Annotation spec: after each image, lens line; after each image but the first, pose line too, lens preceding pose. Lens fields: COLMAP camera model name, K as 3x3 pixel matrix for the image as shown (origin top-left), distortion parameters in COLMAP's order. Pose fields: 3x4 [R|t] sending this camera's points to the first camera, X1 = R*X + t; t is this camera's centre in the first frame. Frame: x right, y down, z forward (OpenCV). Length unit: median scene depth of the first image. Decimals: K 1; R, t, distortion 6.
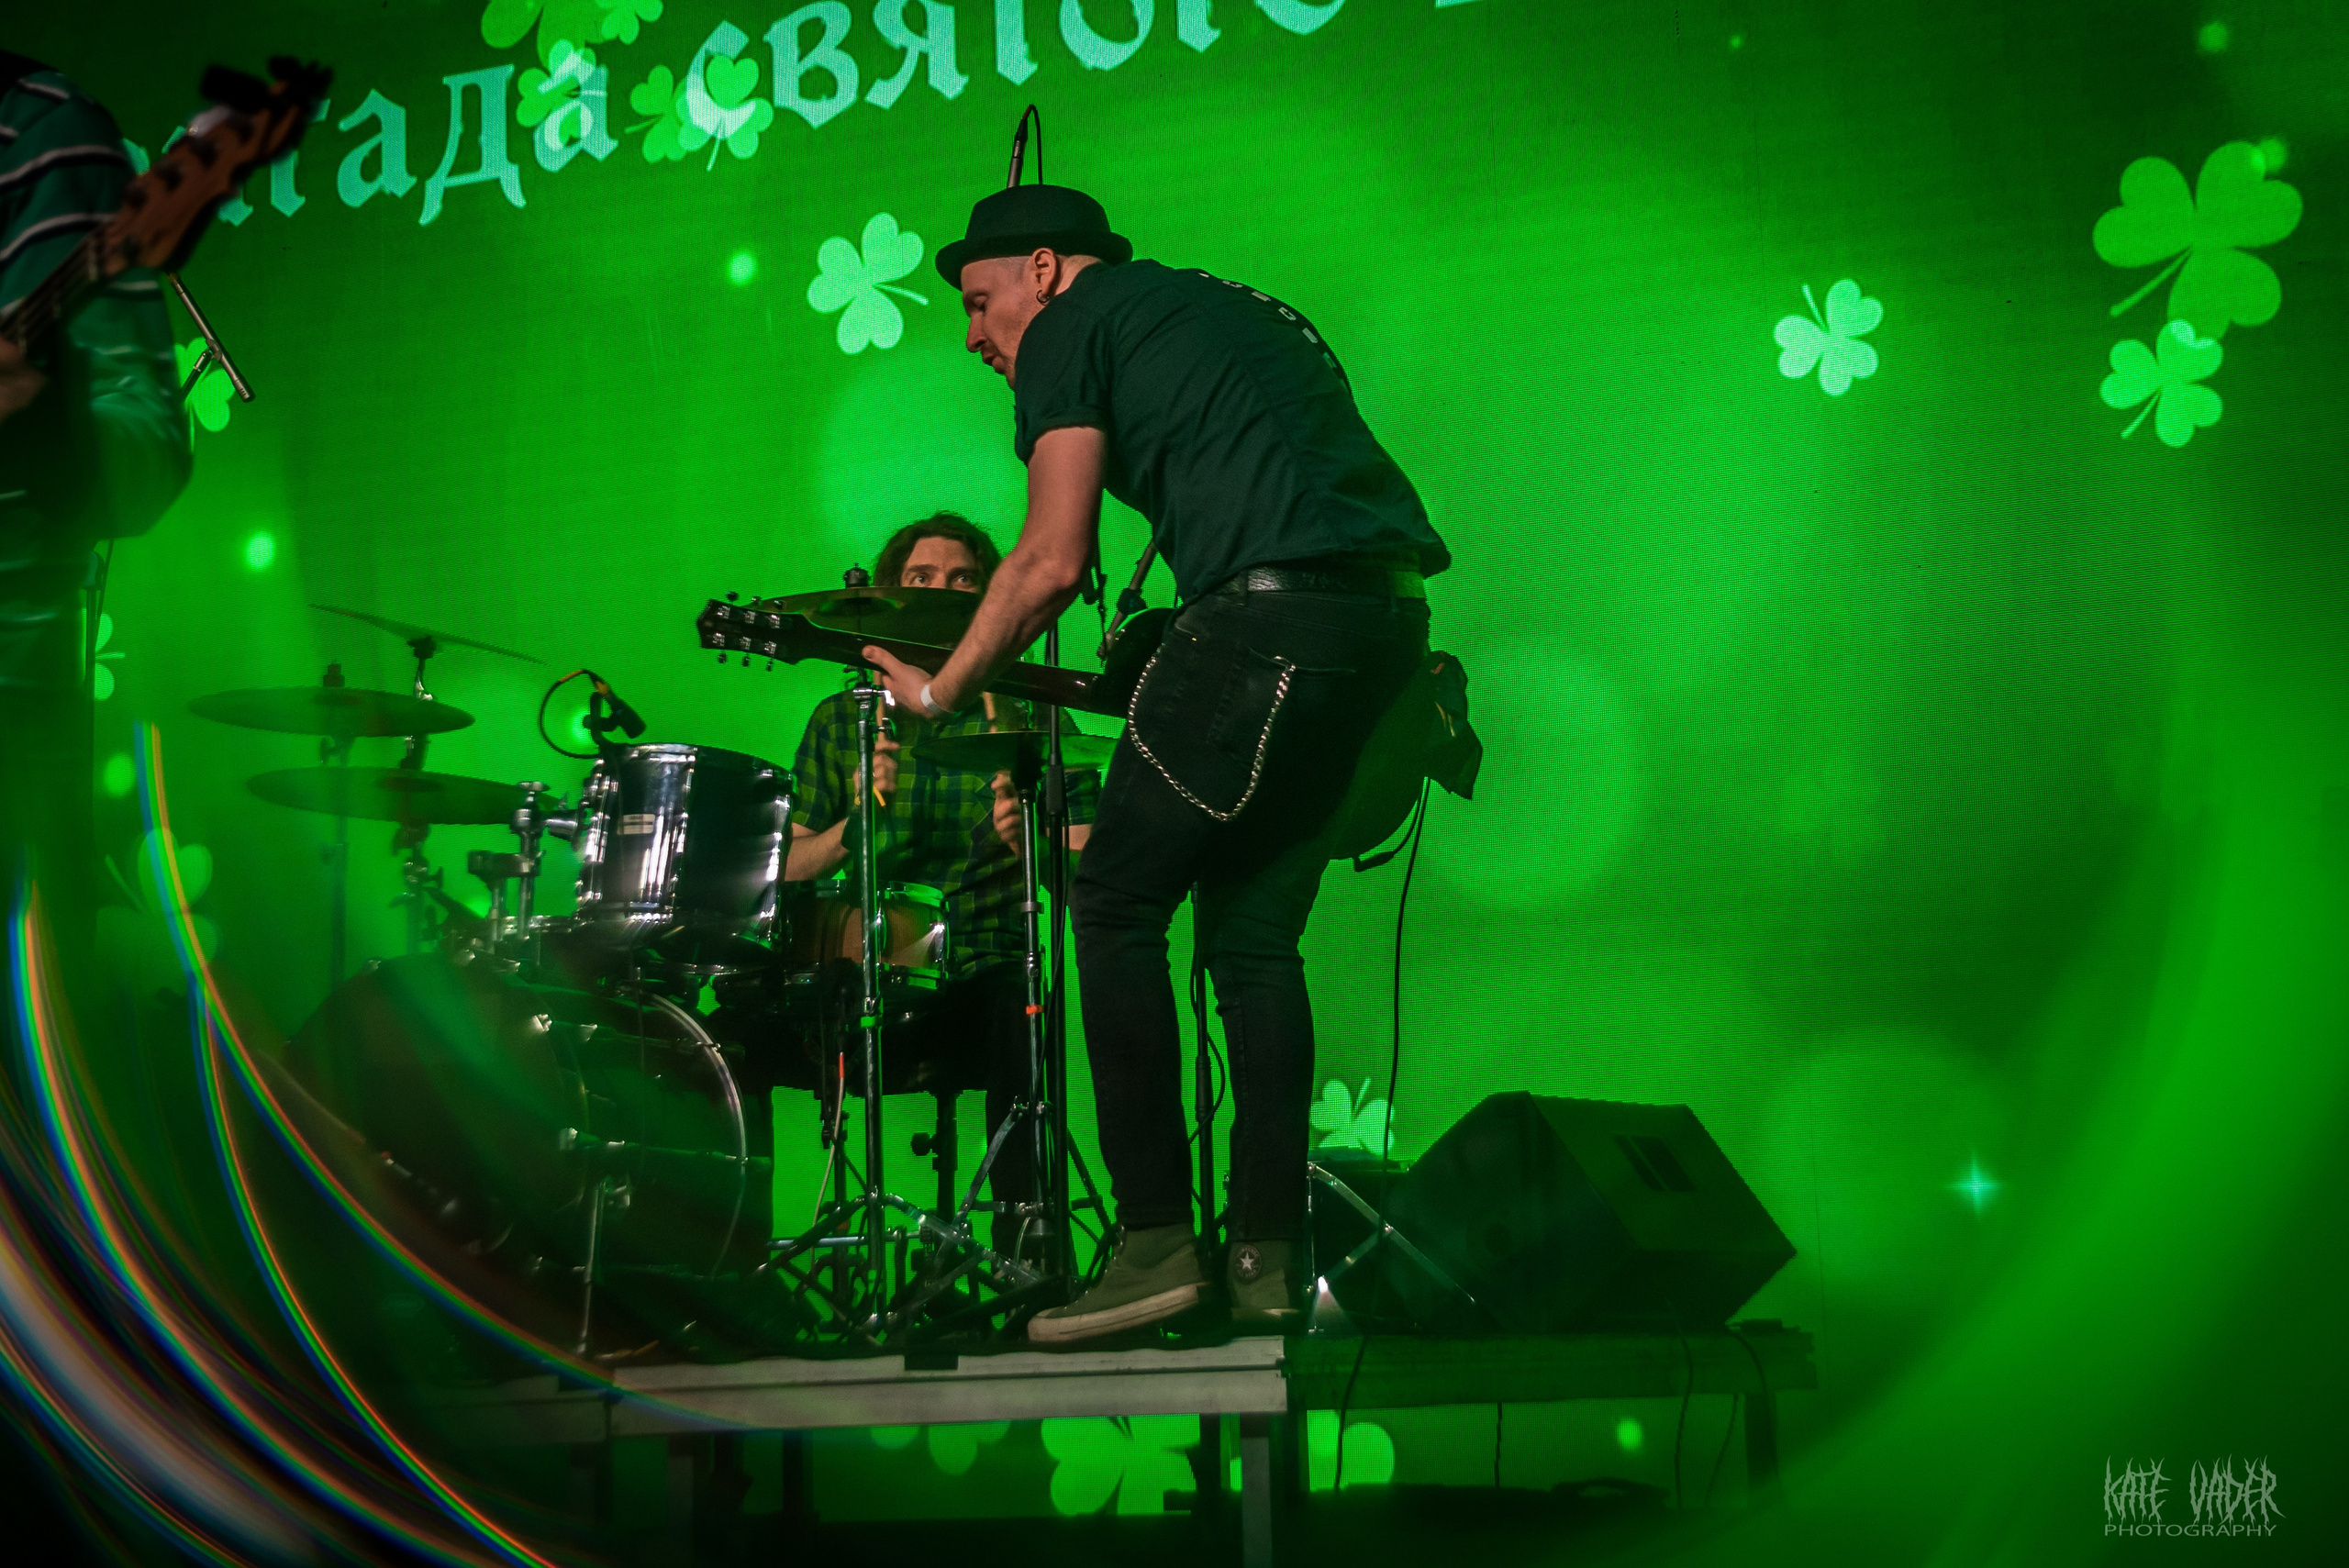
lens RADIAL K [[3683.9, 0, 1174.5], [0, 3683.9, 784.0], [0, 0, 1]] dist [0.061983, -0.007590]
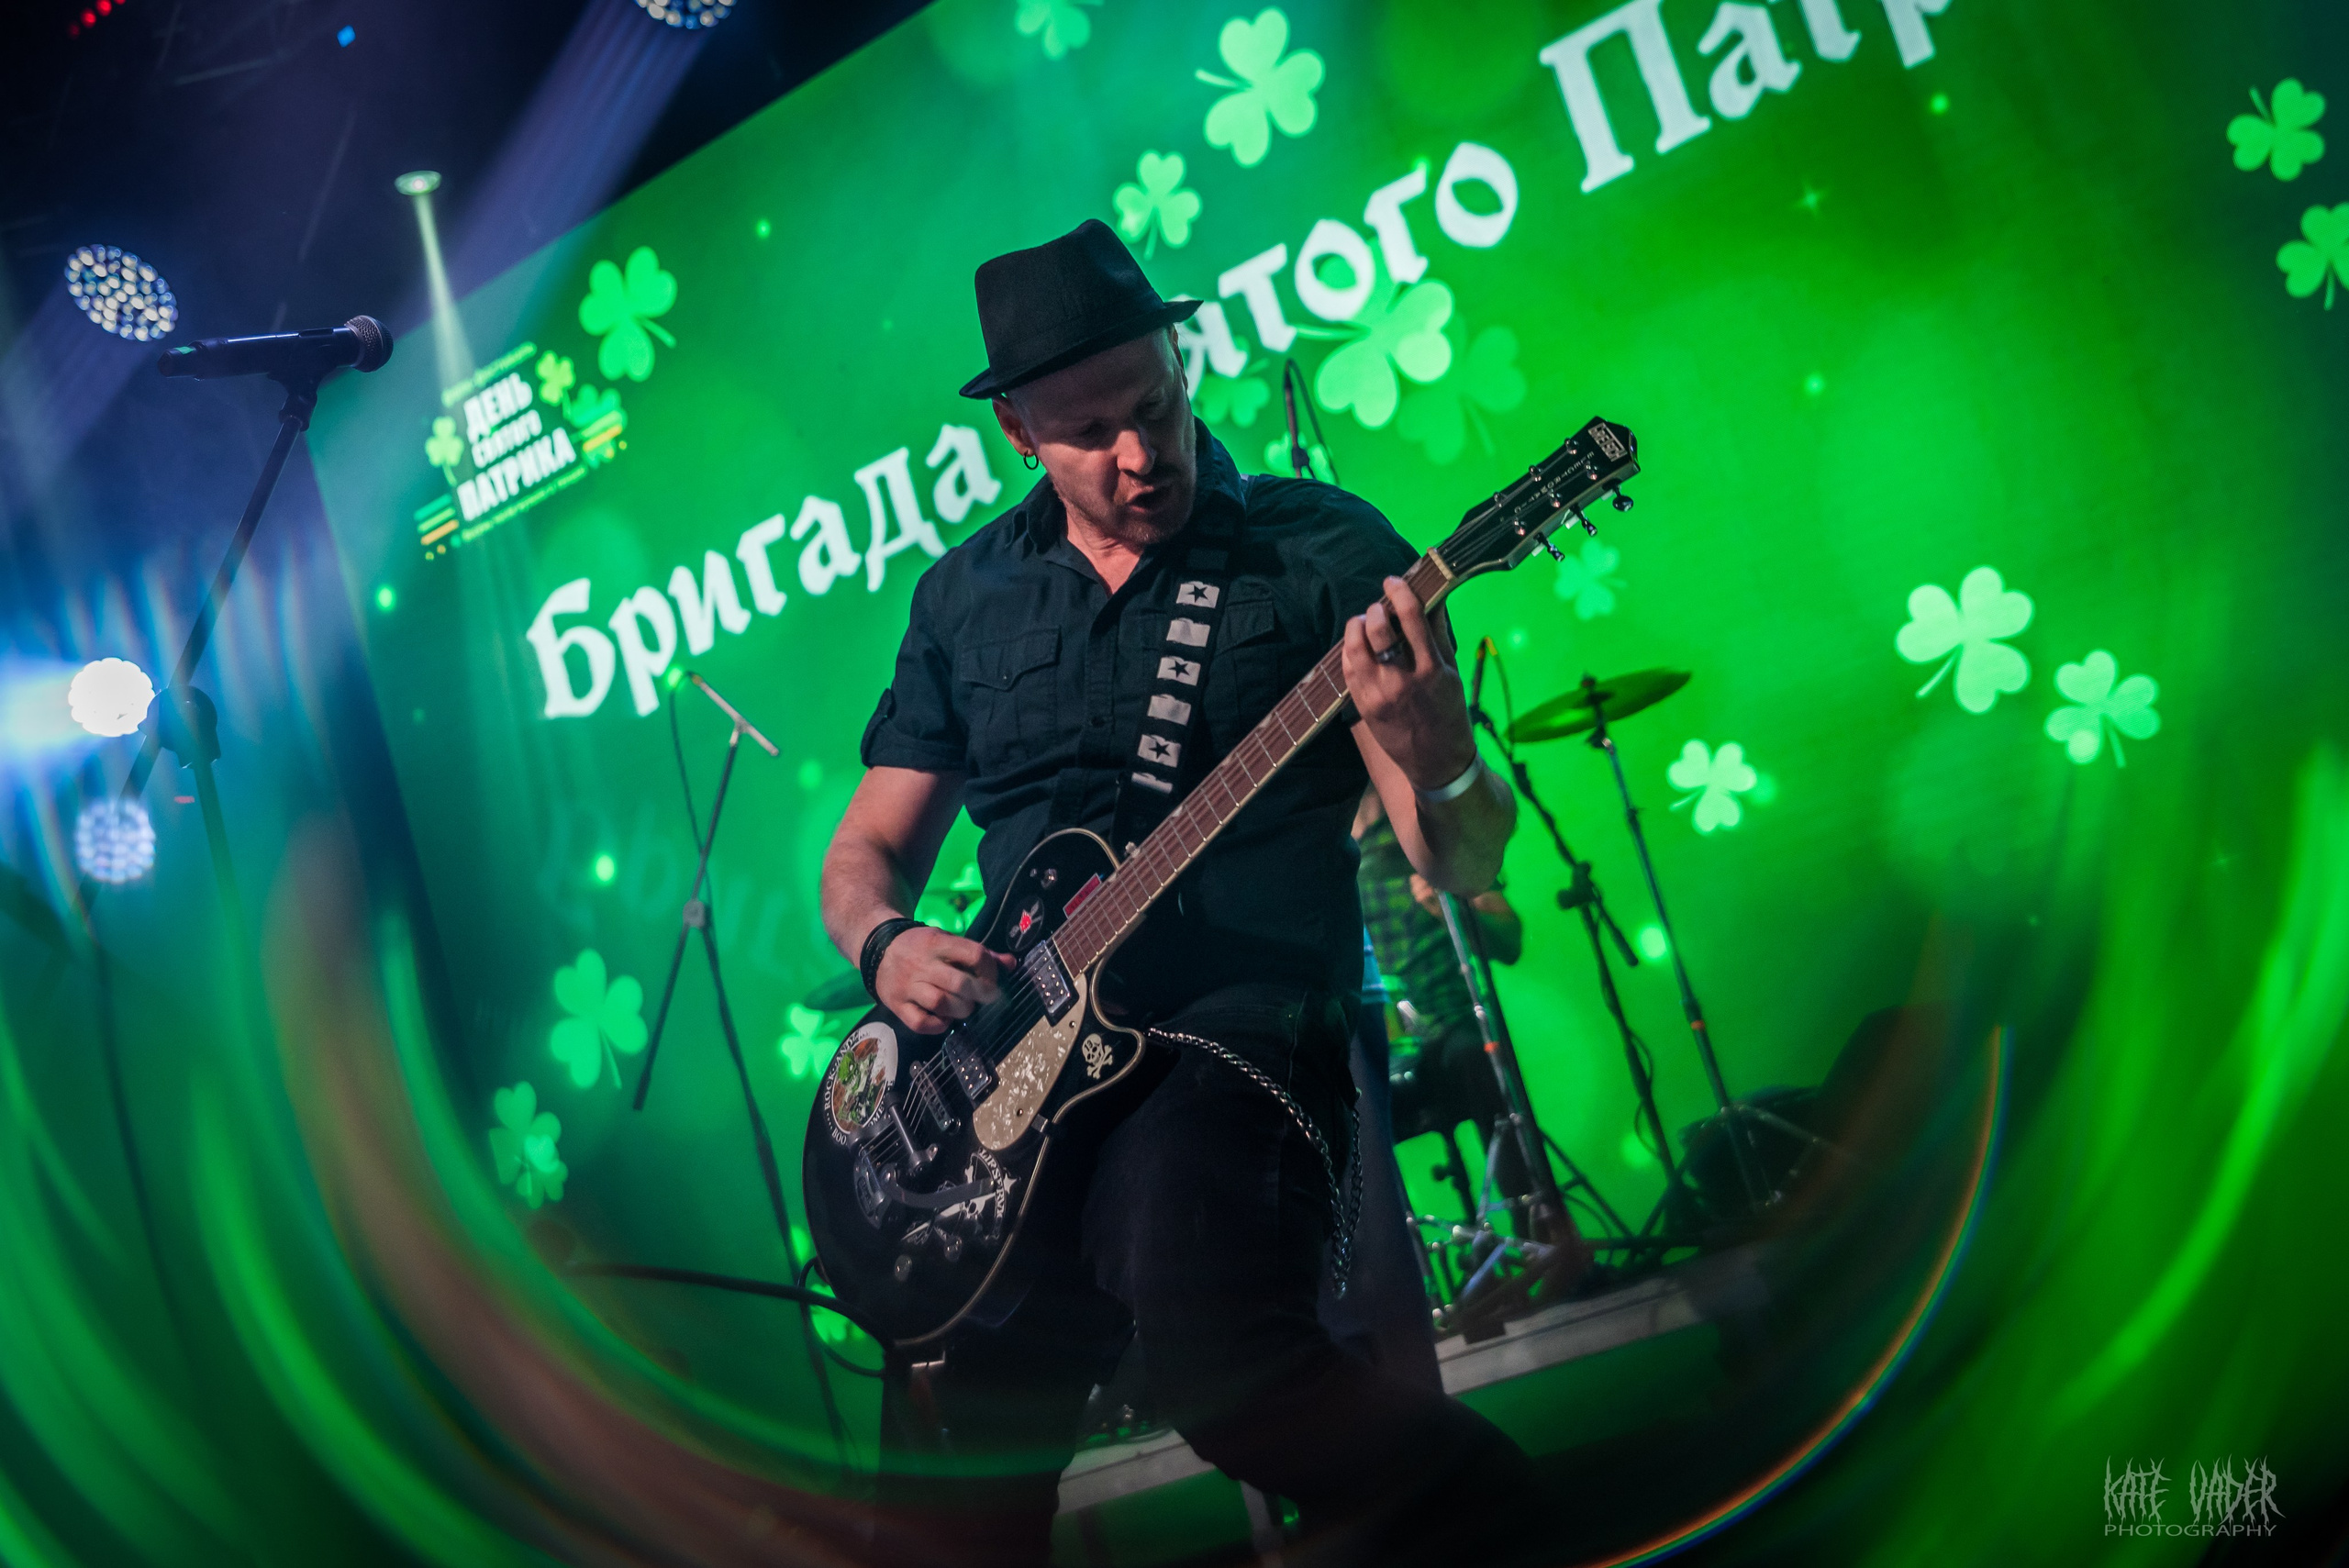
lens RADIAL K [[3683.9, 0, 1174.5], [0, 3683.9, 784.0], [0, 0, 1]] dist [0.061983, -0.007590]
pose [[0.942377, -0.292125, -0.163058, 0.091969], [0.290205, 0.956287, -0.036019, -0.011318], [0.166452, -0.013377, 0.985959, -0.268509]]
